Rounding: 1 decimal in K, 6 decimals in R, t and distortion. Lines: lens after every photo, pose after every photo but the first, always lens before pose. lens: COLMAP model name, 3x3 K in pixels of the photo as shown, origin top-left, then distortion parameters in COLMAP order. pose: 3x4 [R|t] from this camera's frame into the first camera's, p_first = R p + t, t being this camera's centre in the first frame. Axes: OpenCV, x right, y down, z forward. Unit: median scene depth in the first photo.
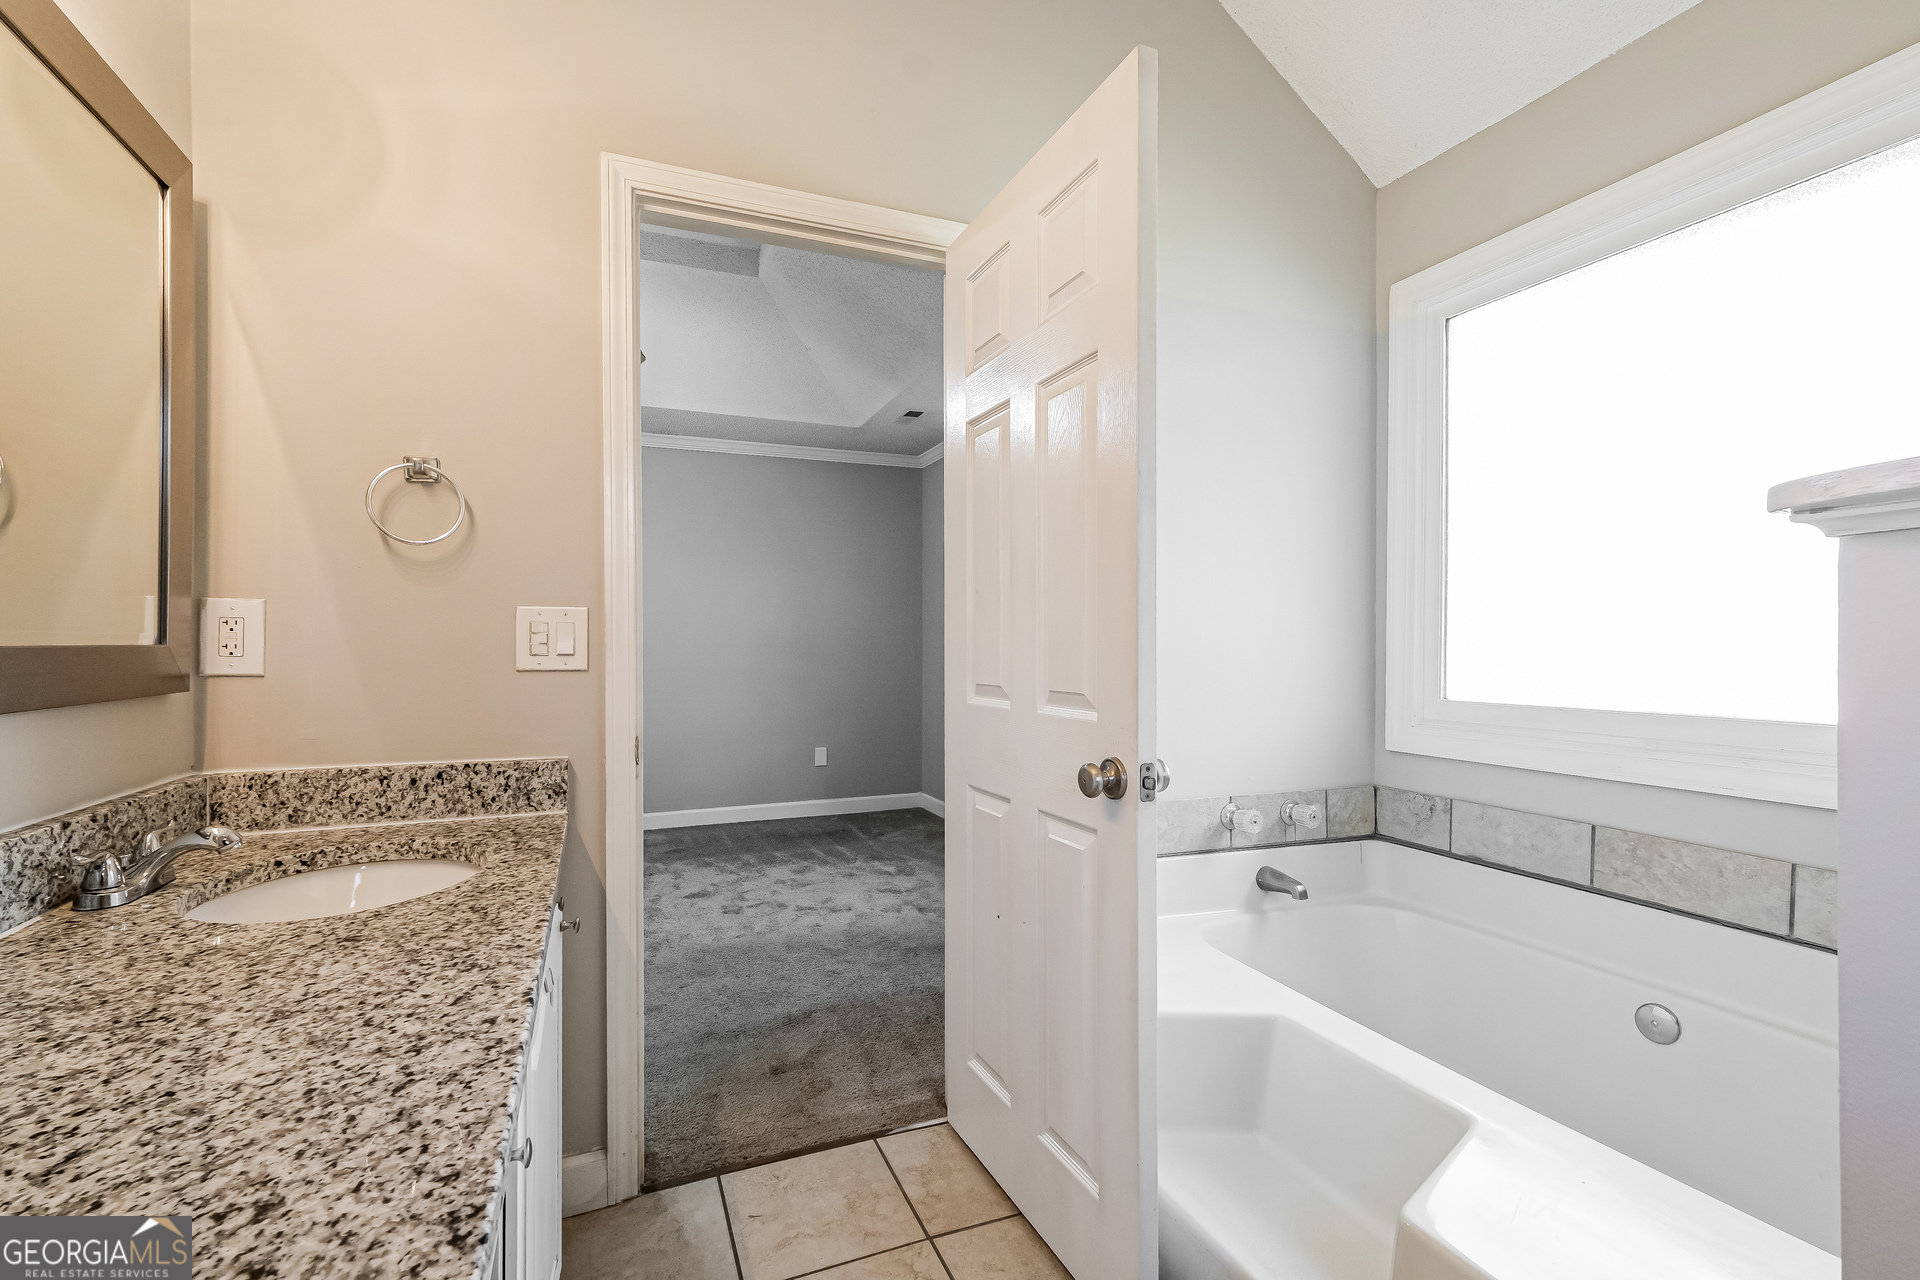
lens RADIAL K [[833.3, 0, 963.8], [0, 833.3, 641.0], [0, 0, 1]] dist [0.003627, -0.000403]
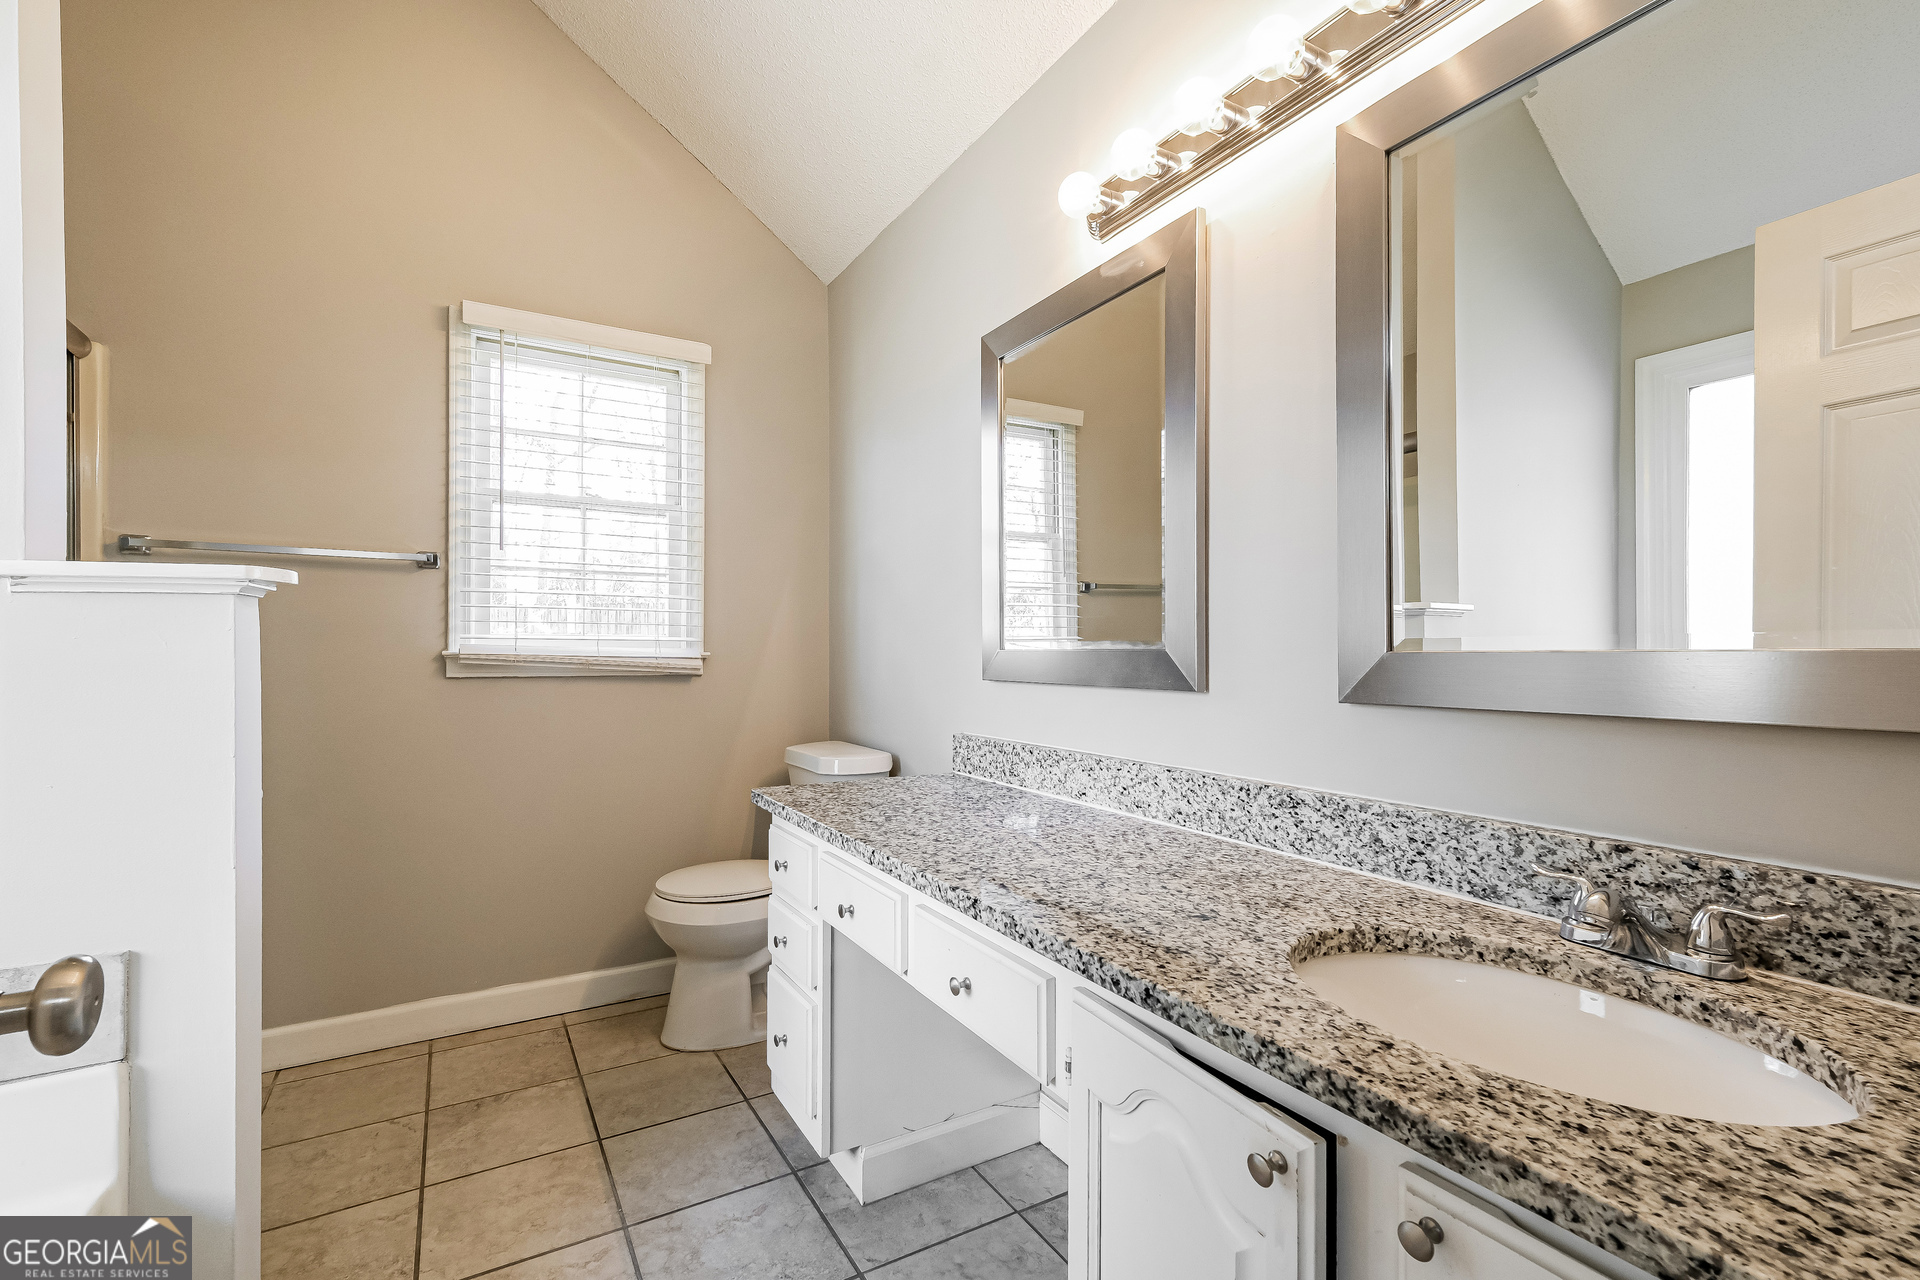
lens RADIAL K [[833.3, 0, 956.5], [0, 833.3, 648.3], [0, 0, 1]] dist [0.003627, -0.000403]
pose [[-0.991304, -0.001211, -0.131586, -0.279545], [-0.000174, 0.999969, -0.007889, 0.010498], [0.131592, -0.007798, -0.991273, 2.158041]]
